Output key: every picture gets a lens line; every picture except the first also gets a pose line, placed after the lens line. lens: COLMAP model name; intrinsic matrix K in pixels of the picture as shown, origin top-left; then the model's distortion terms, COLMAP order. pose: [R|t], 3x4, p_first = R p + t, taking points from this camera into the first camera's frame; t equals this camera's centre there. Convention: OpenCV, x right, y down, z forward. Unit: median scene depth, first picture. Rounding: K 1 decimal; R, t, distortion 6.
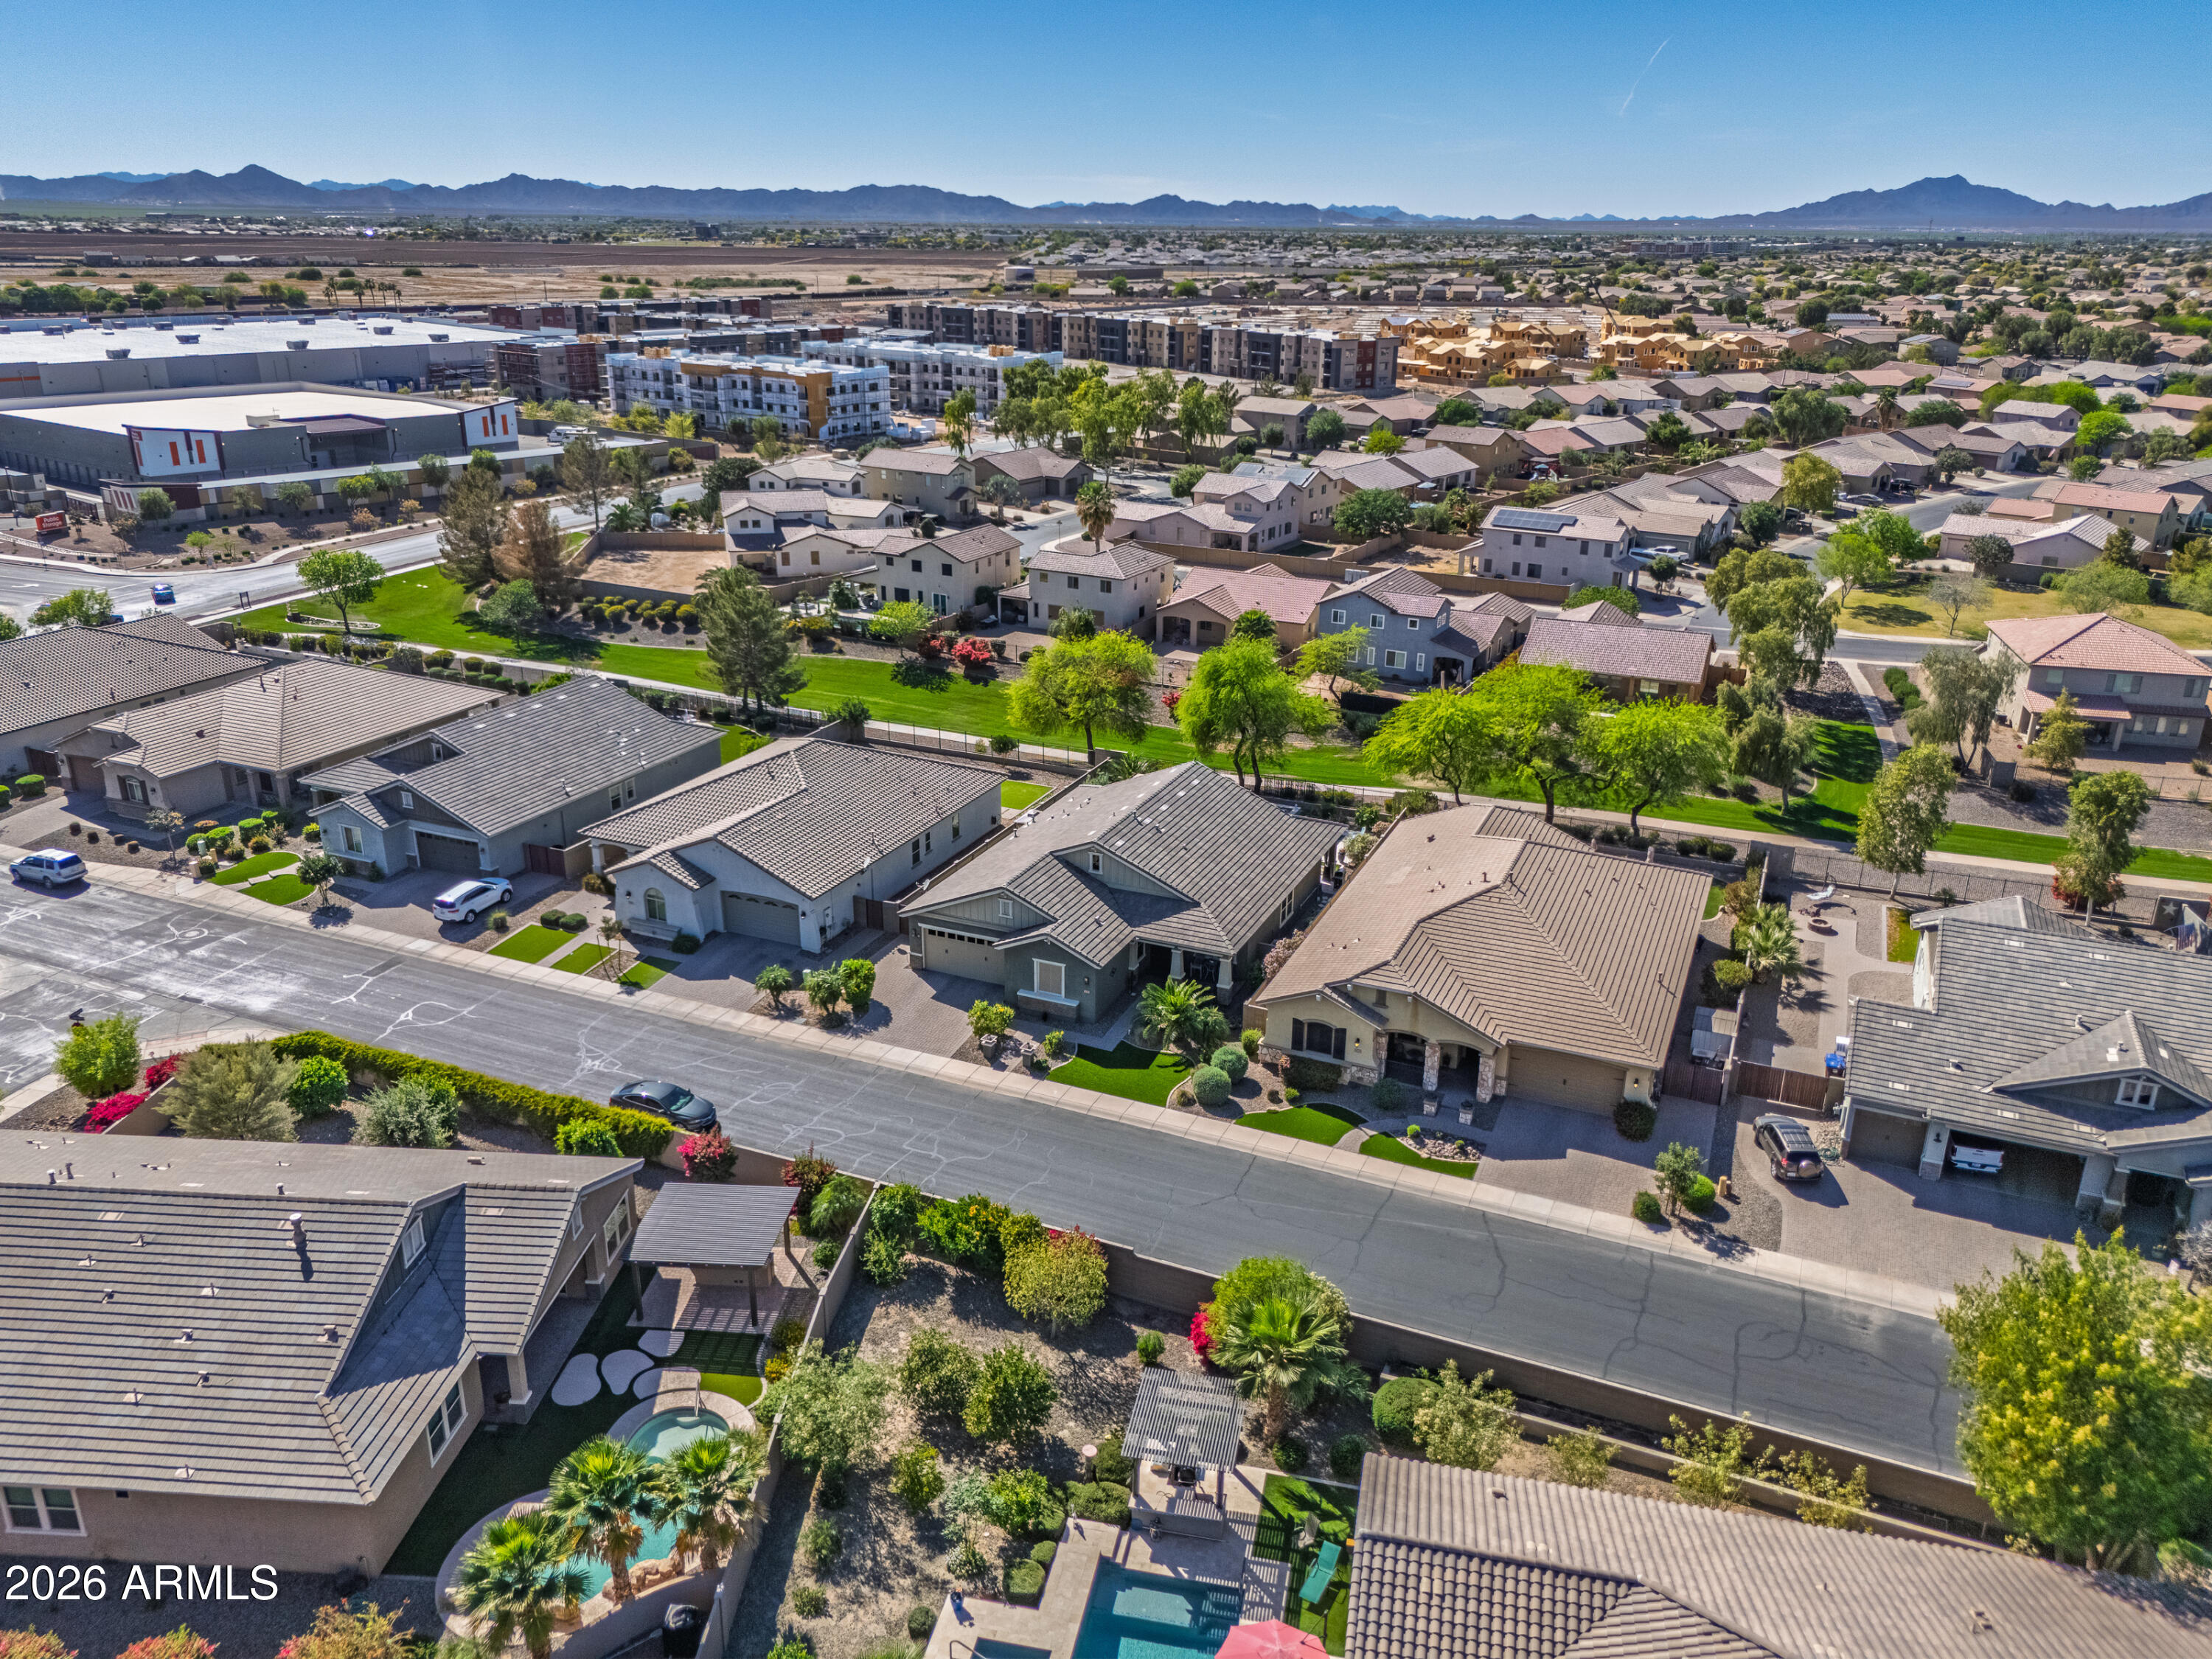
lens RADIAL K [[1643.7, 0, 1113.6], [0, 1643.7, 828.9], [0, 0, 1]] dist [0.043641, -0.034788]
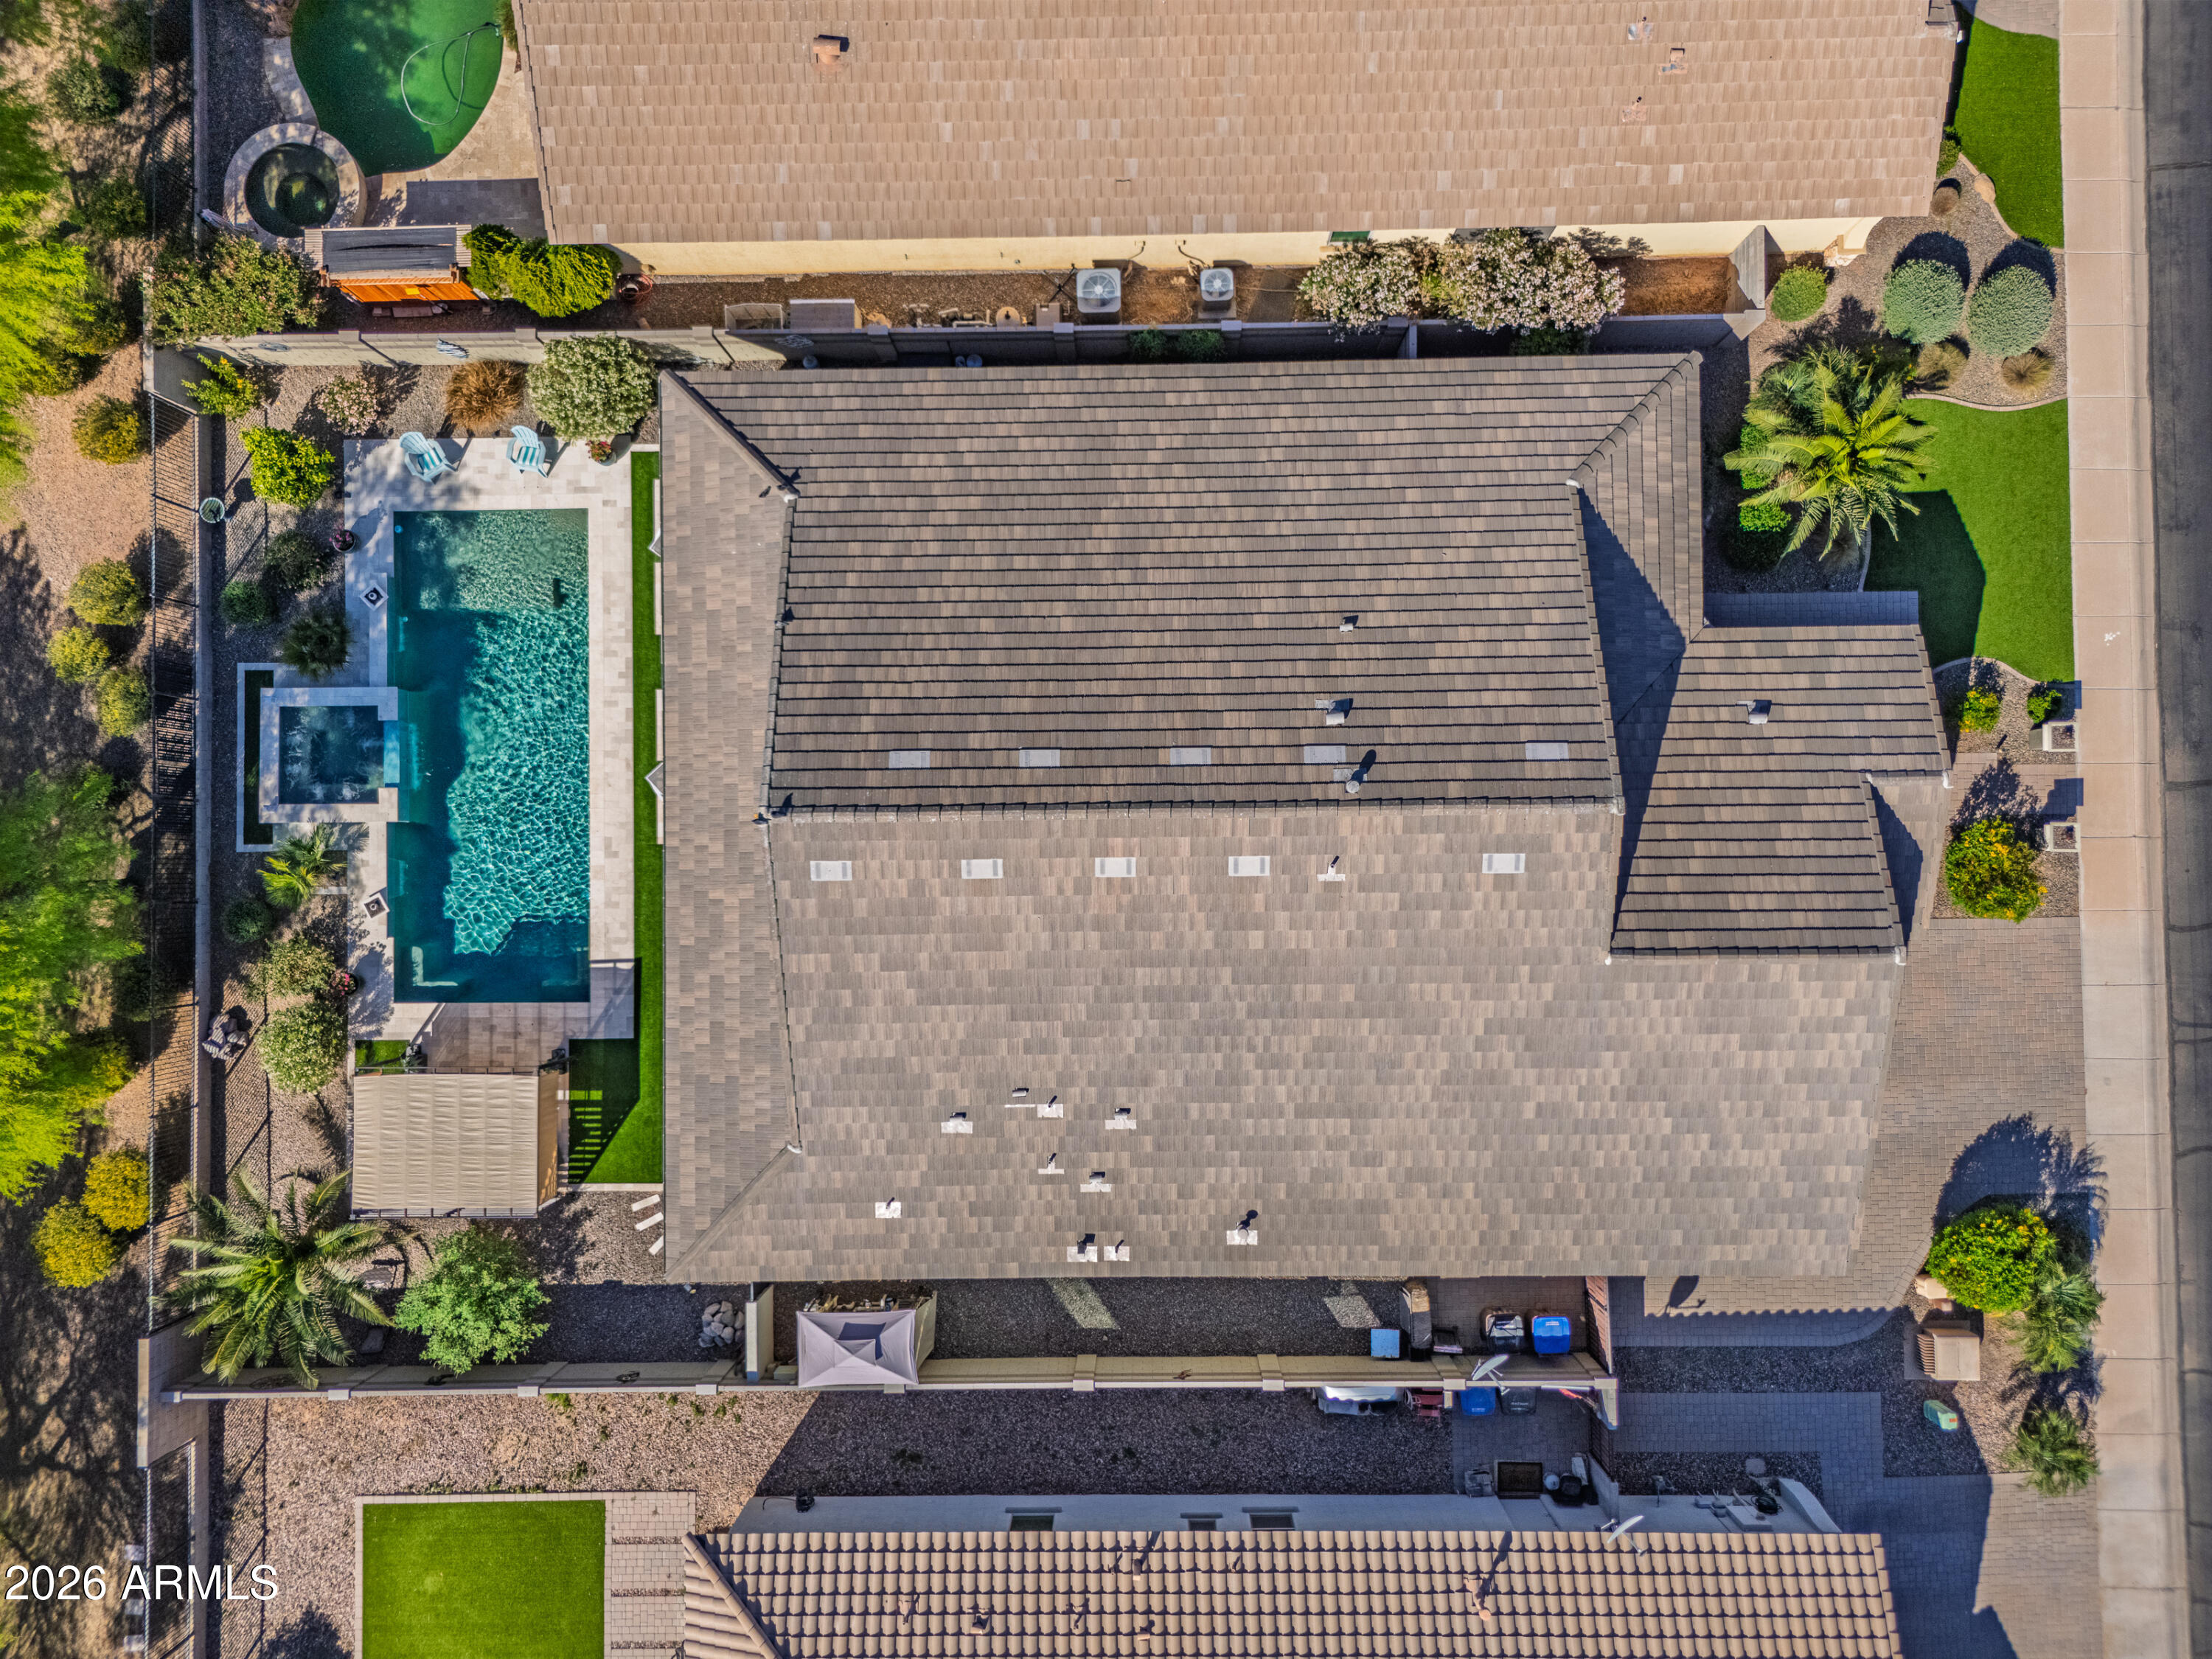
lens RADIAL K [[1643.7, 0, 1113.6], [0, 1643.7, 828.9], [0, 0, 1]] dist [0.043641, -0.034788]
pose [[-0.412912, -0.910568, 0.019221, 0.020852], [0.334483, -0.131979, 0.933115, -0.352291], [-0.847128, 0.391723, 0.359065, 1.014278]]
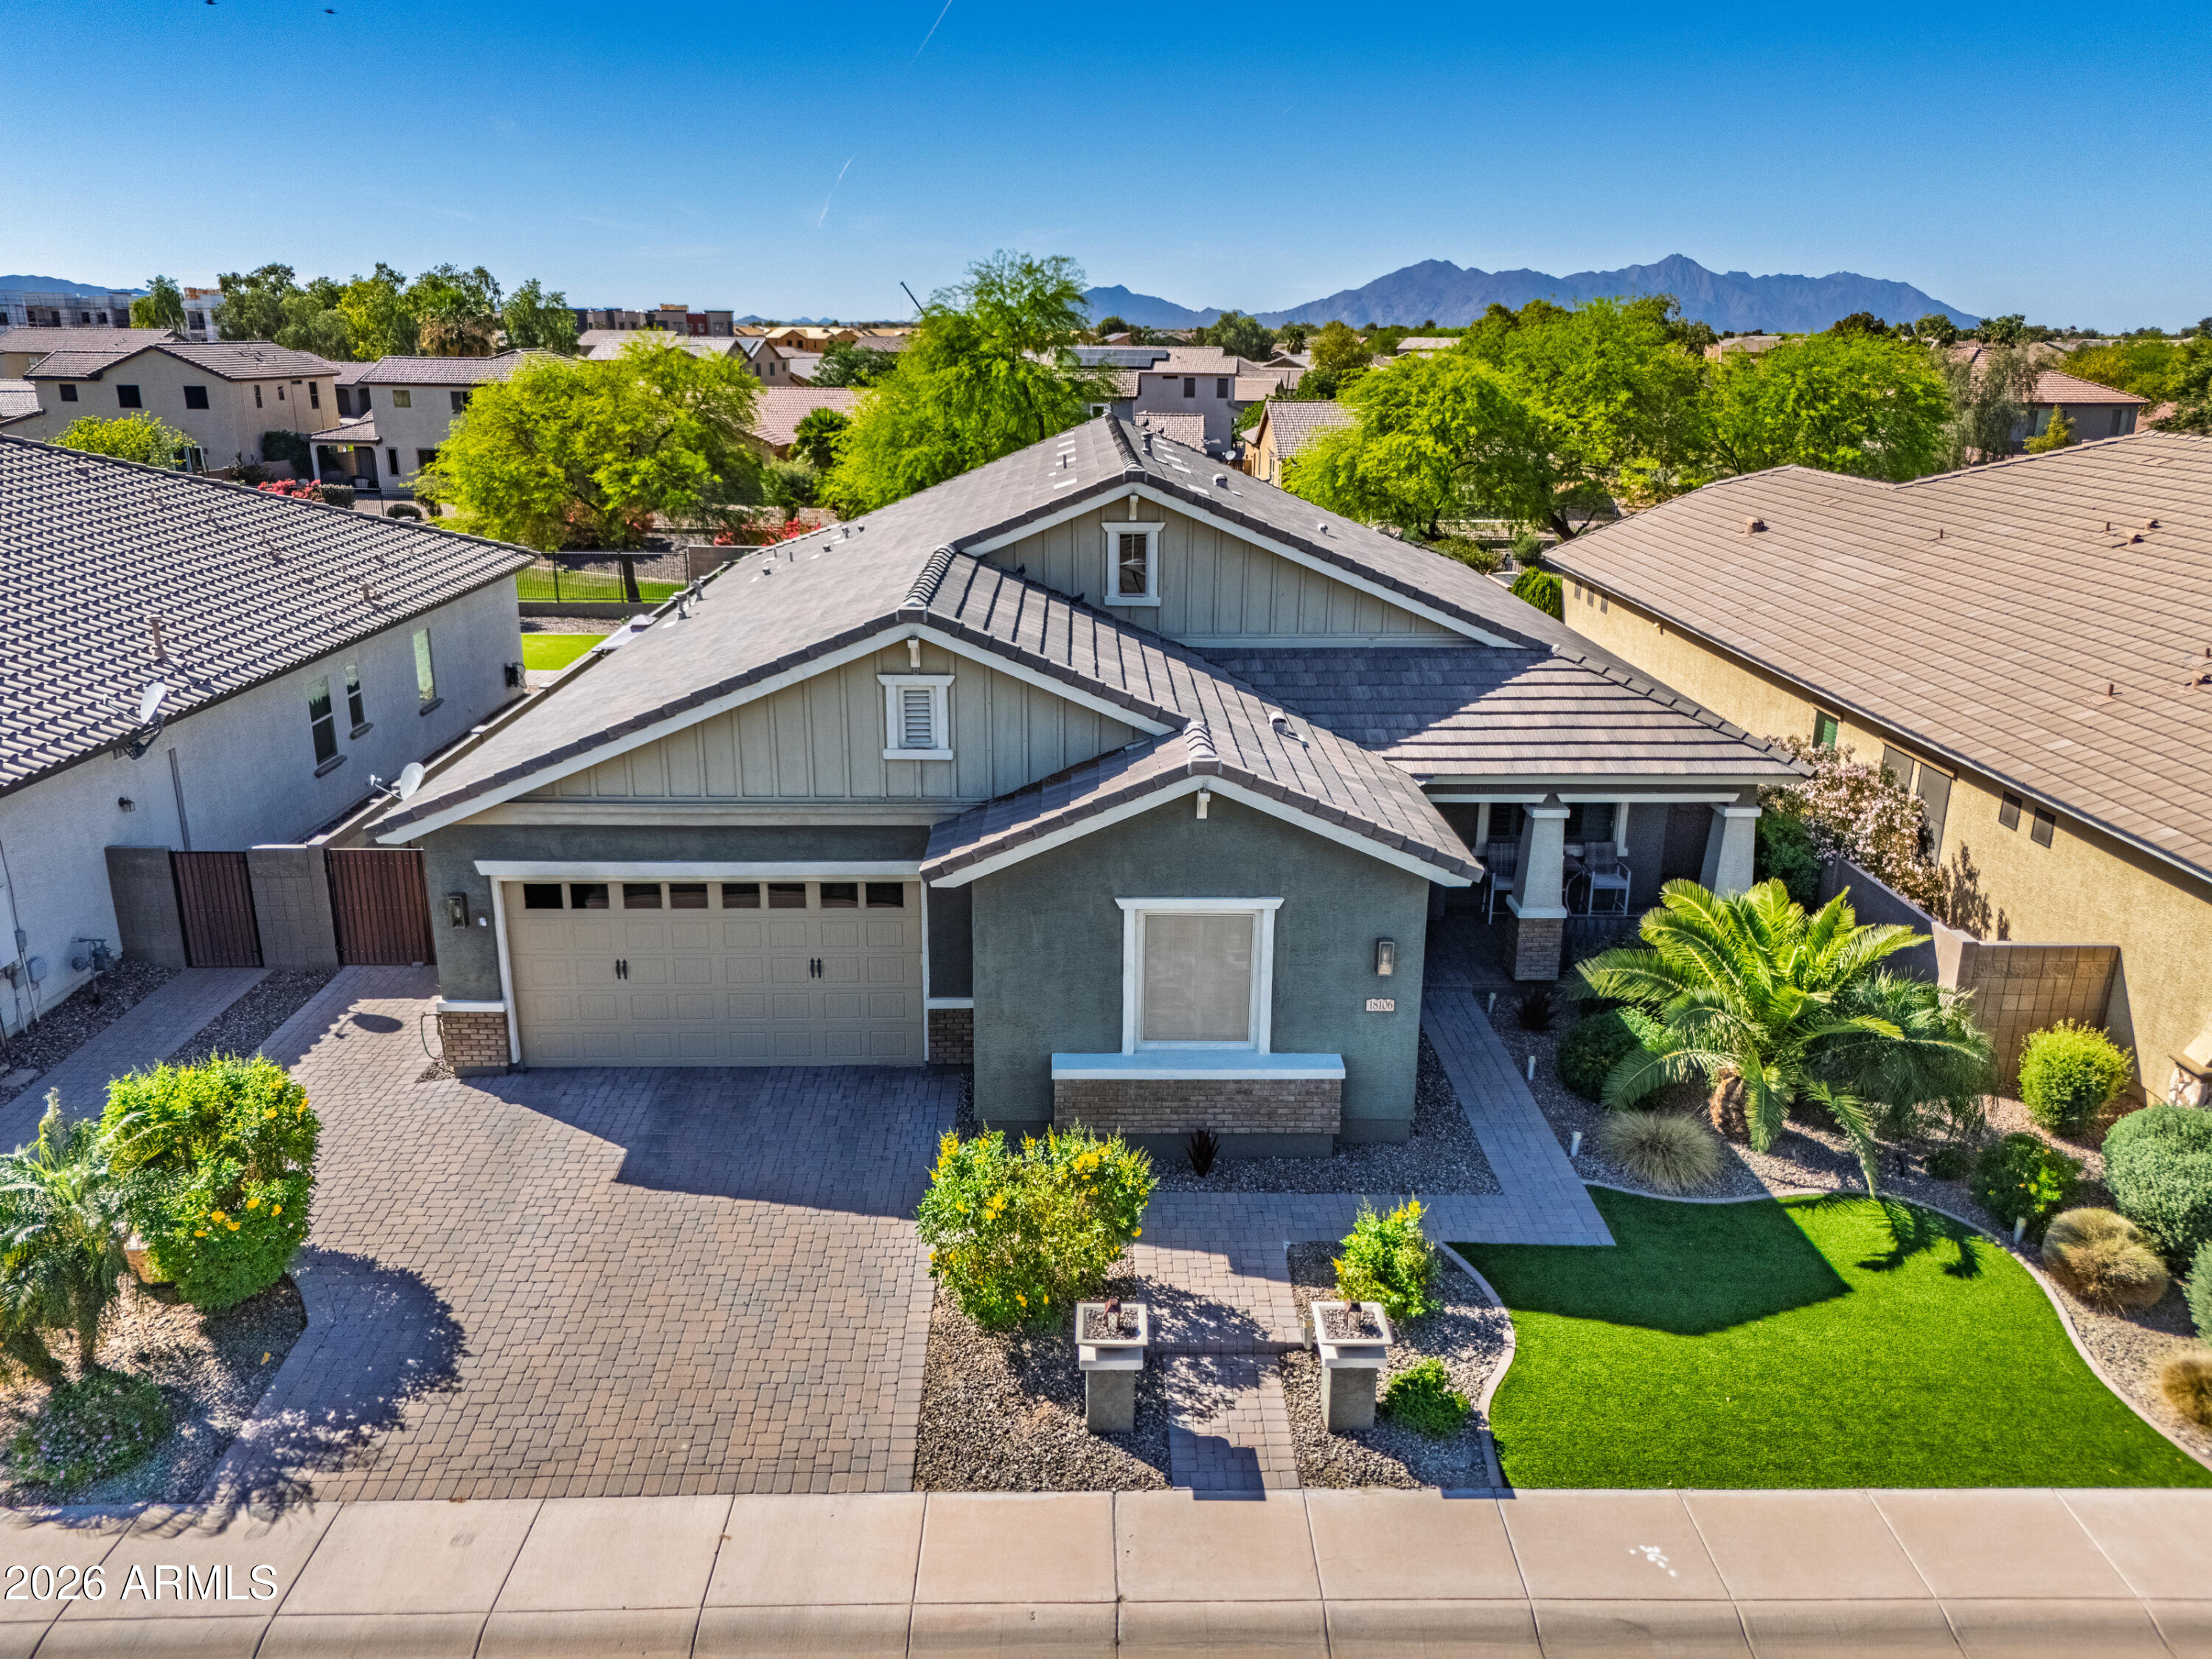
lens RADIAL K [[1643.7, 0, 1113.6], [0, 1643.7, 828.9], [0, 0, 1]] dist [0.043641, -0.034788]
pose [[0.904649, -0.124215, 0.407652, -0.137683], [0.147021, 0.988818, -0.024963, 0.074608], [-0.399993, 0.082516, 0.912796, 0.797278]]
